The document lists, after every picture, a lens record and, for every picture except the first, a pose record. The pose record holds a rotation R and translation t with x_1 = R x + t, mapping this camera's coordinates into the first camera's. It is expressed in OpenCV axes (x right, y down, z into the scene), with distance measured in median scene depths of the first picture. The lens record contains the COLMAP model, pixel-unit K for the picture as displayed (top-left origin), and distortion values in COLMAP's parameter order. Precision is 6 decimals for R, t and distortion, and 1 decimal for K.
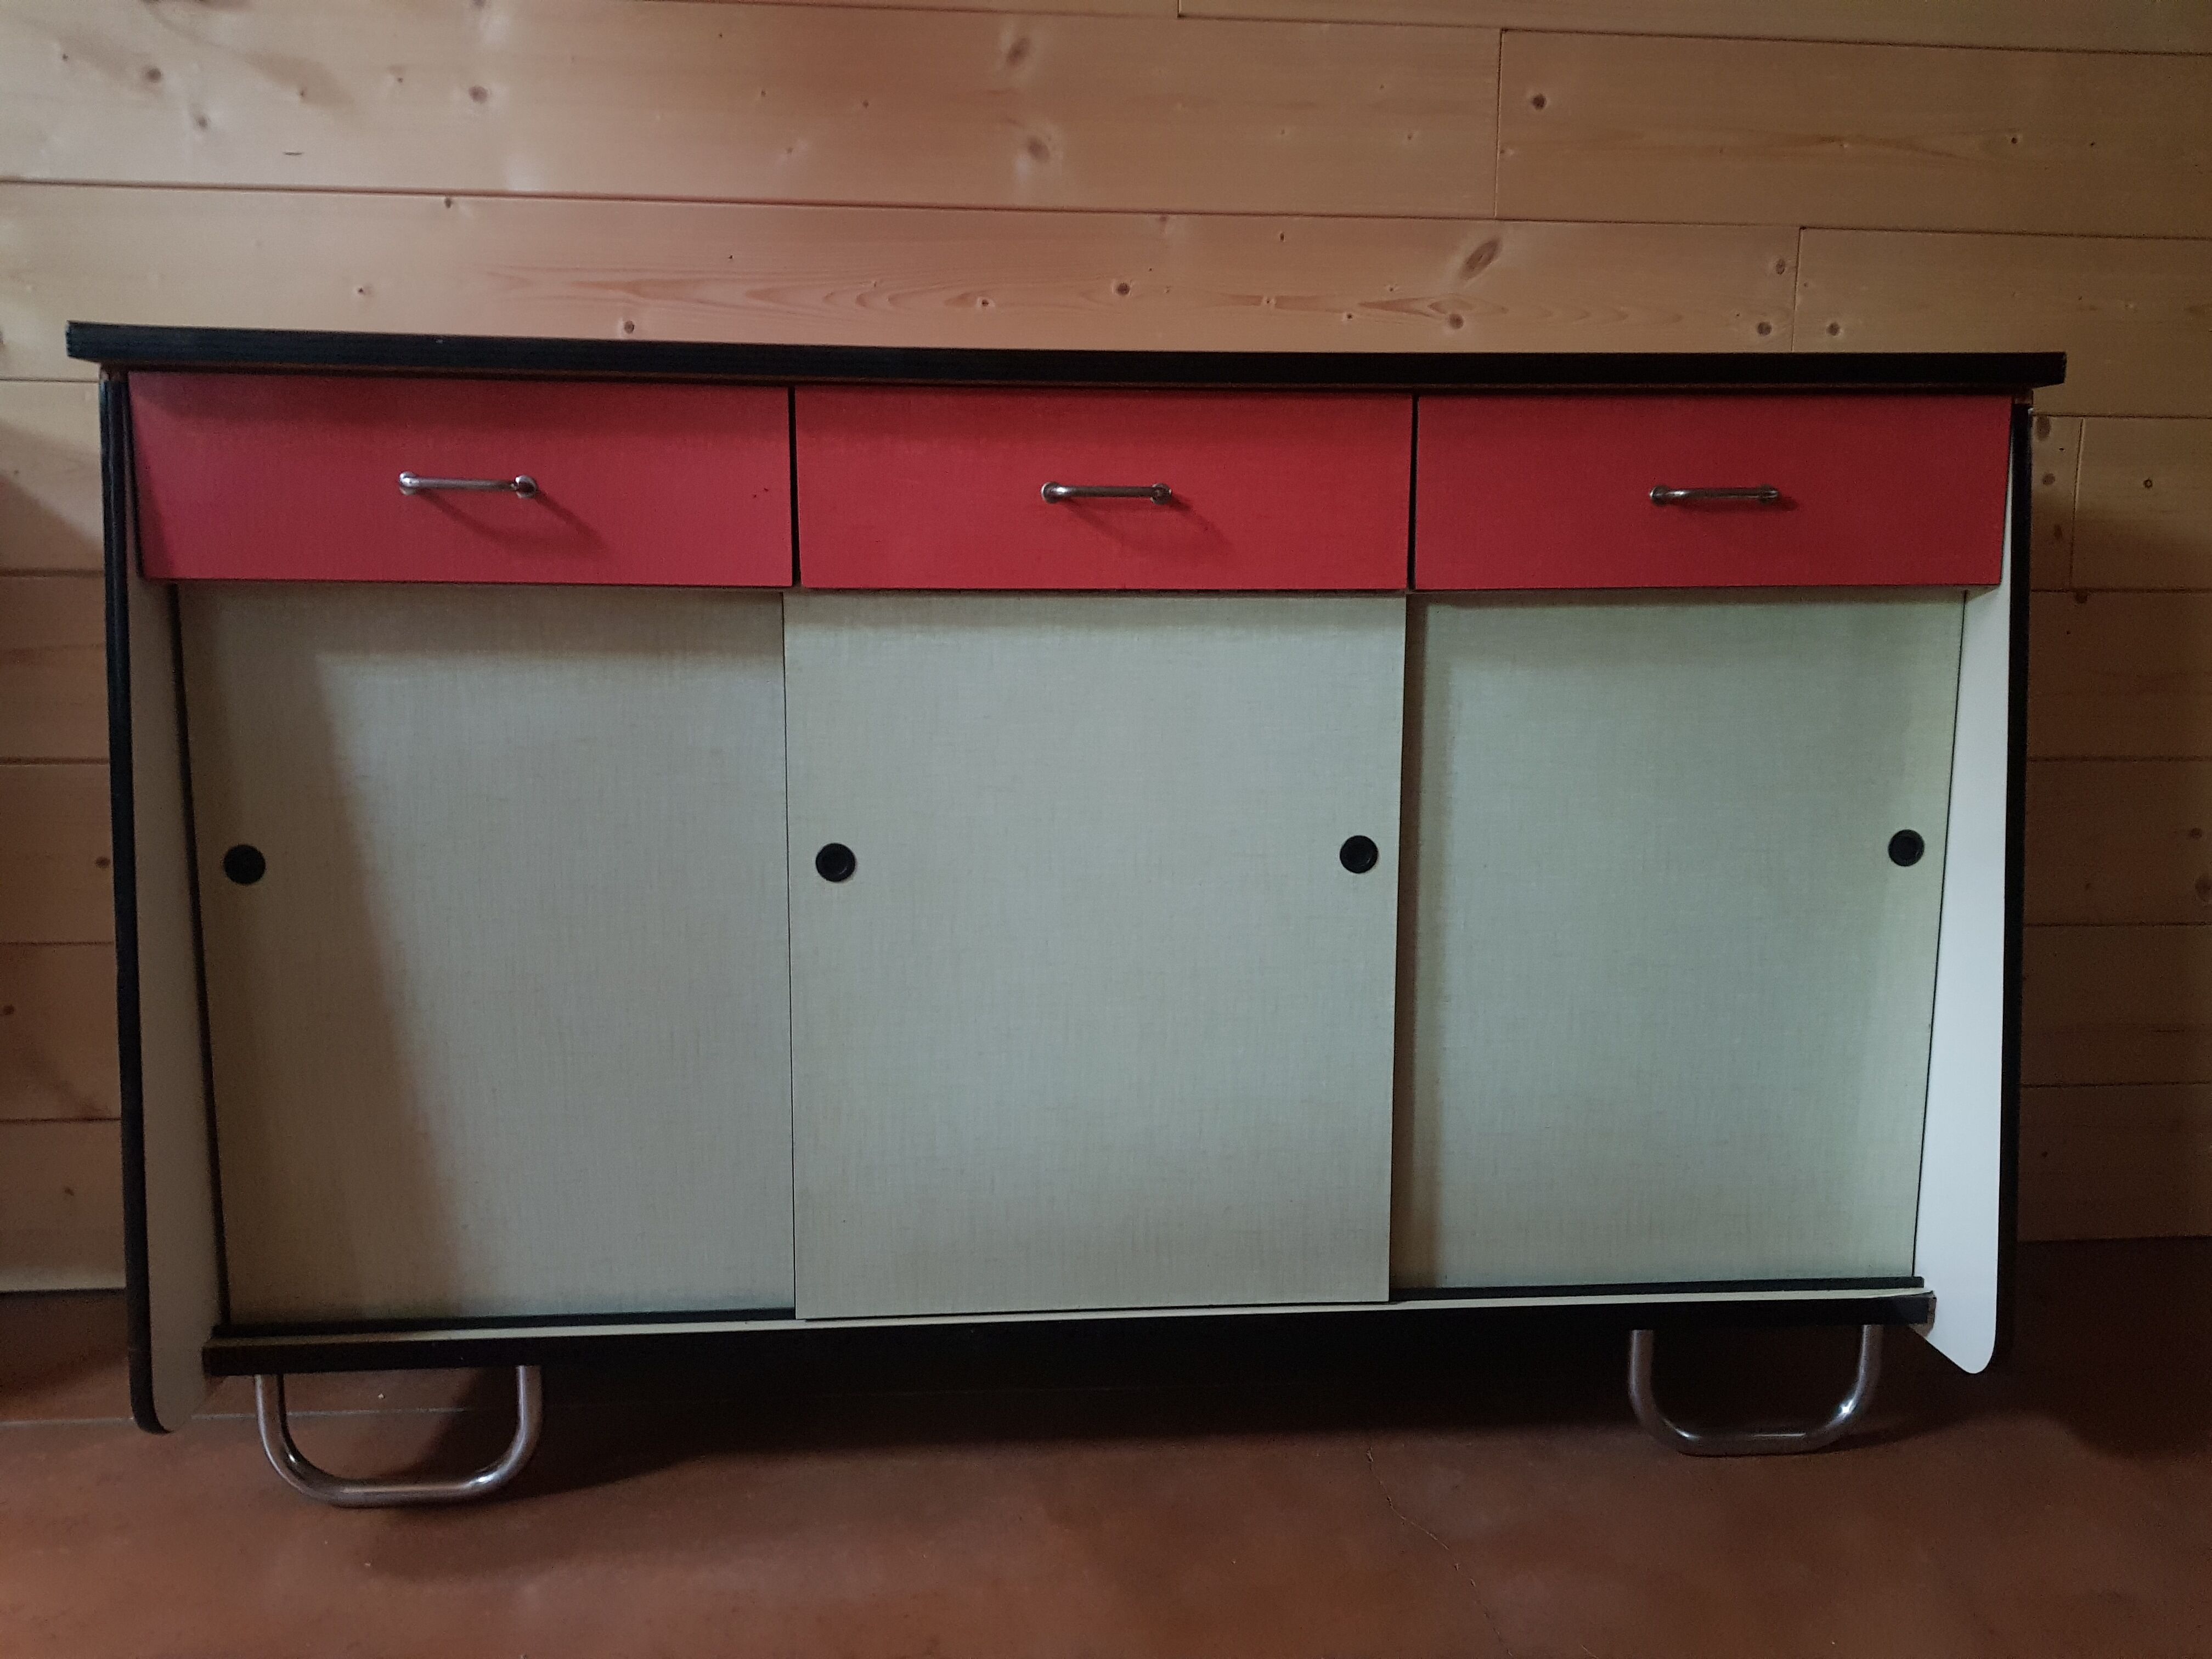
lens RADIAL K [[1702.7, 0, 1122.8], [0, 1702.7, 820.8], [0, 0, 1]] dist [0.036600, -0.044732]
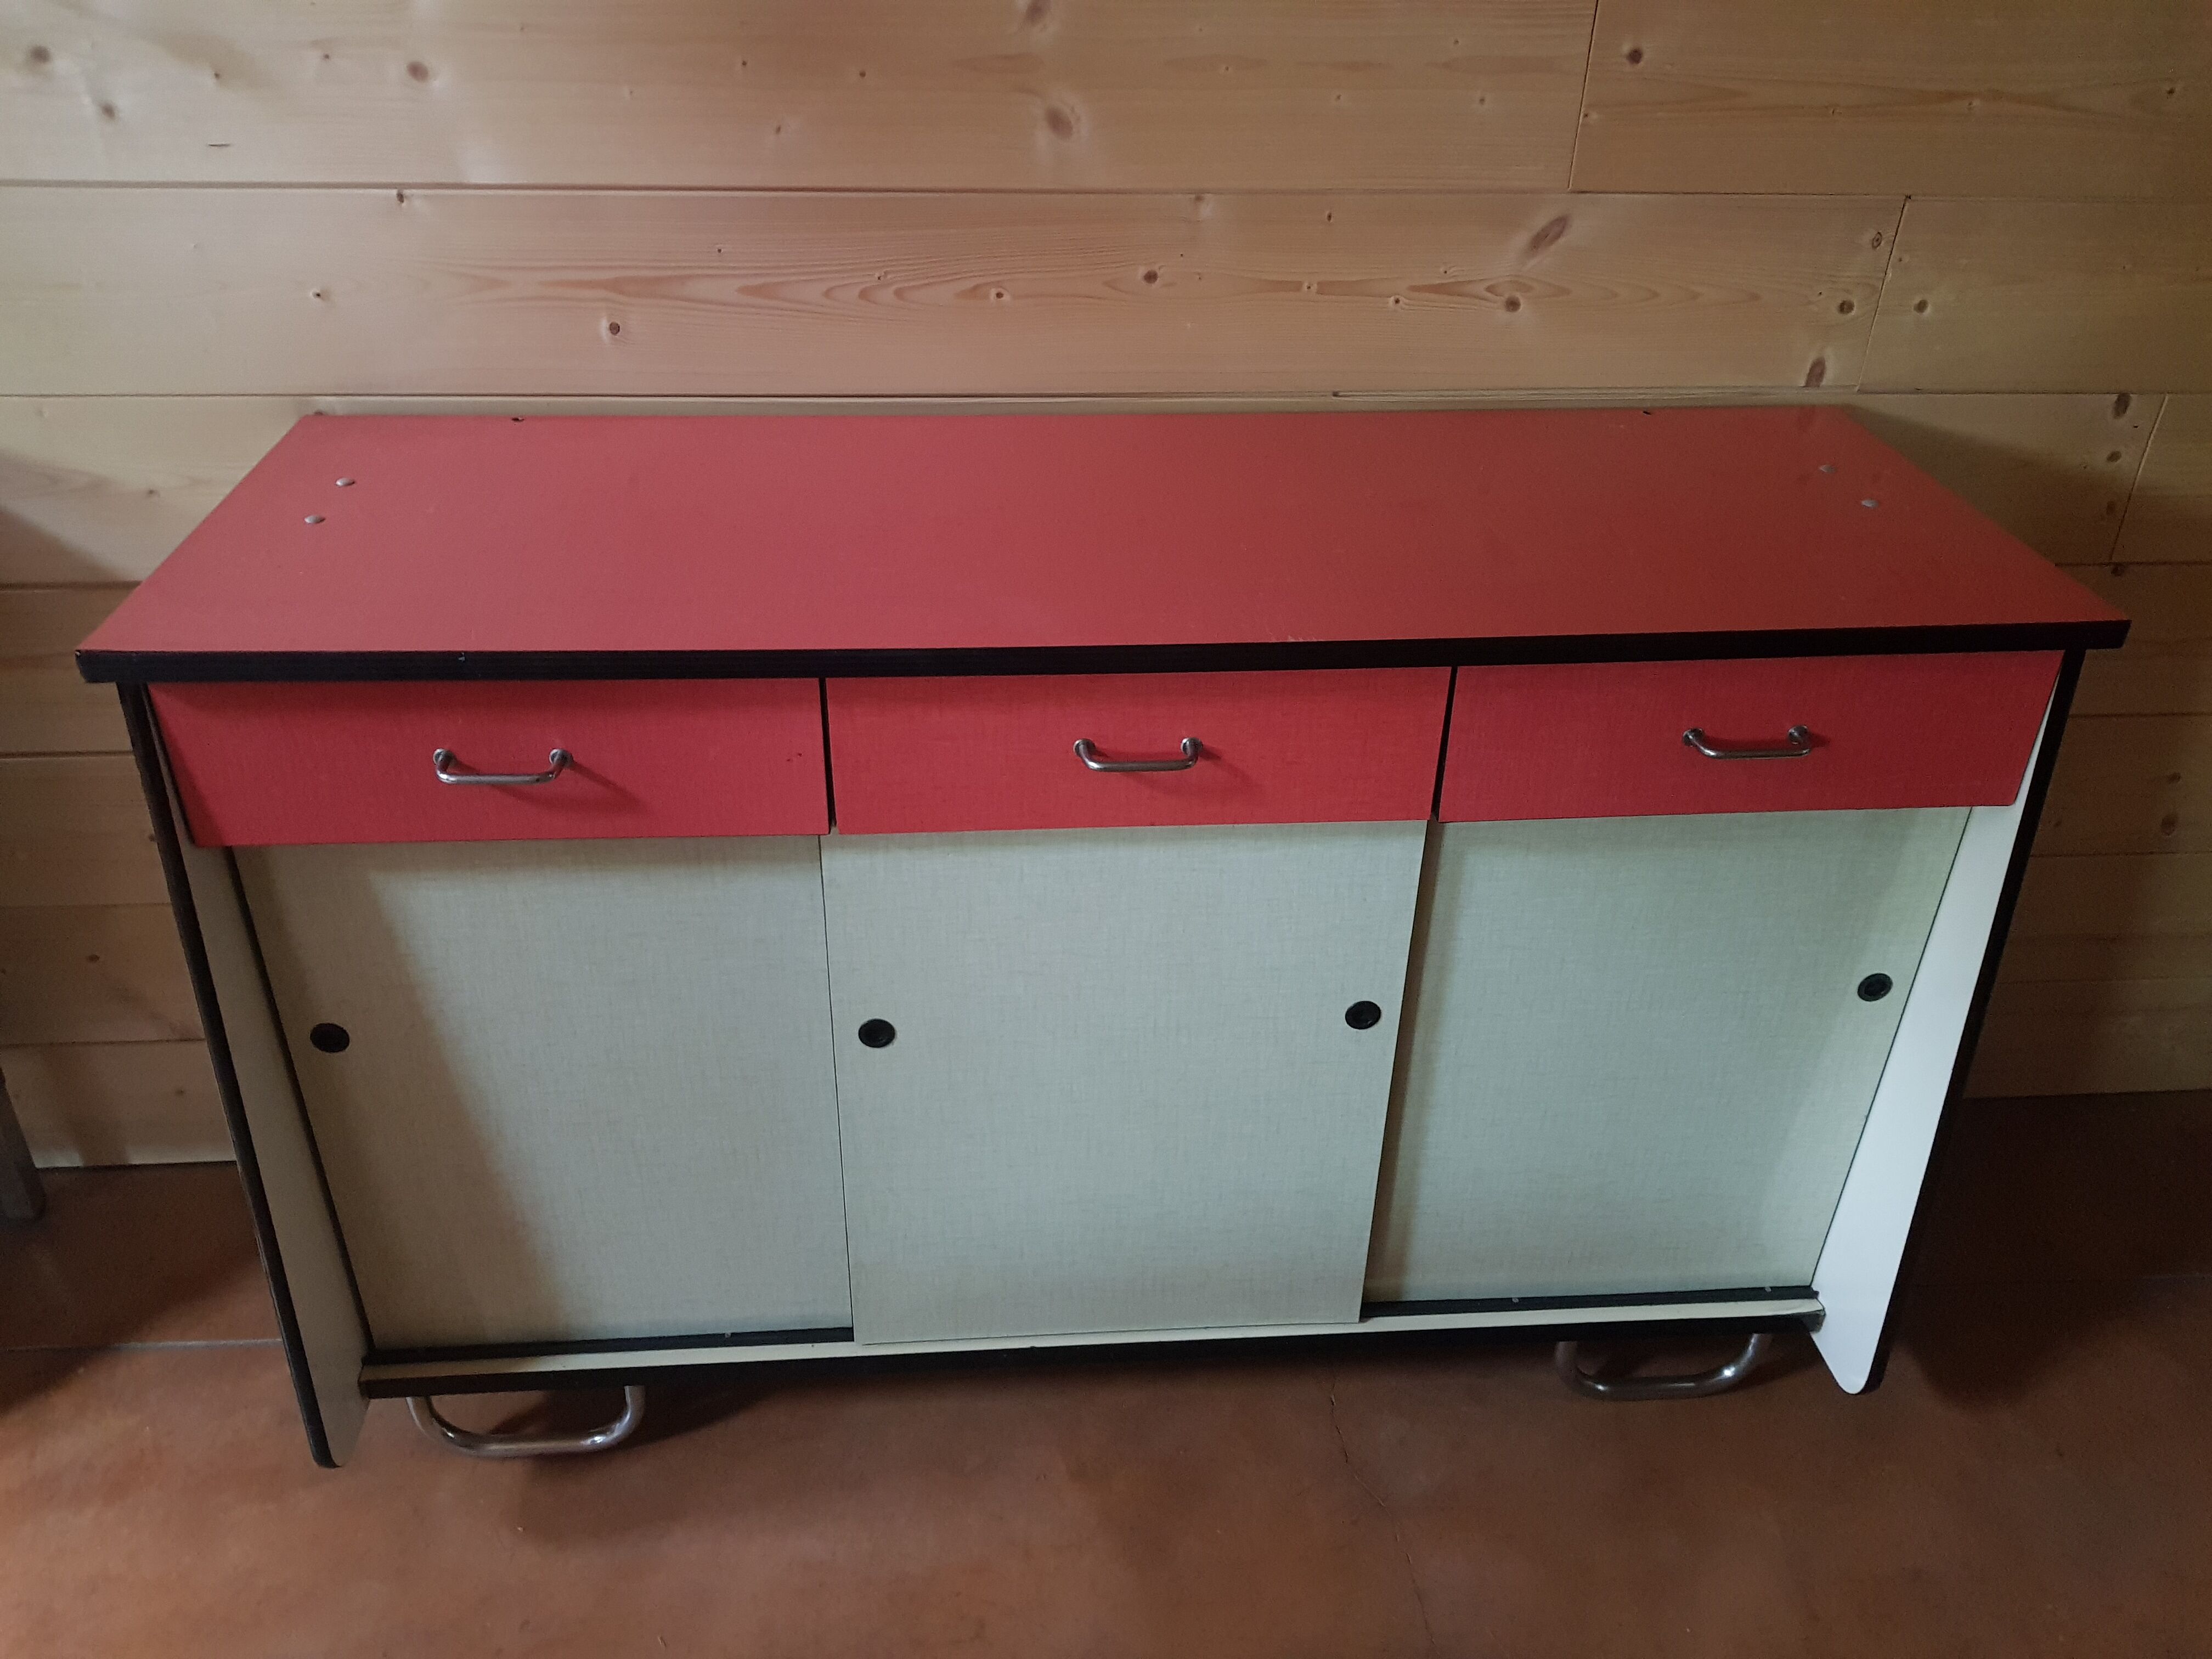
lens RADIAL K [[1702.7, 0, 1105.8], [0, 1702.7, 826.4], [0, 0, 1]] dist [0.036600, -0.044732]
pose [[0.999849, 0.015634, 0.007543, -0.032263], [-0.017341, 0.919158, 0.393506, -0.492642], [-0.000781, -0.393578, 0.919291, 0.057456]]
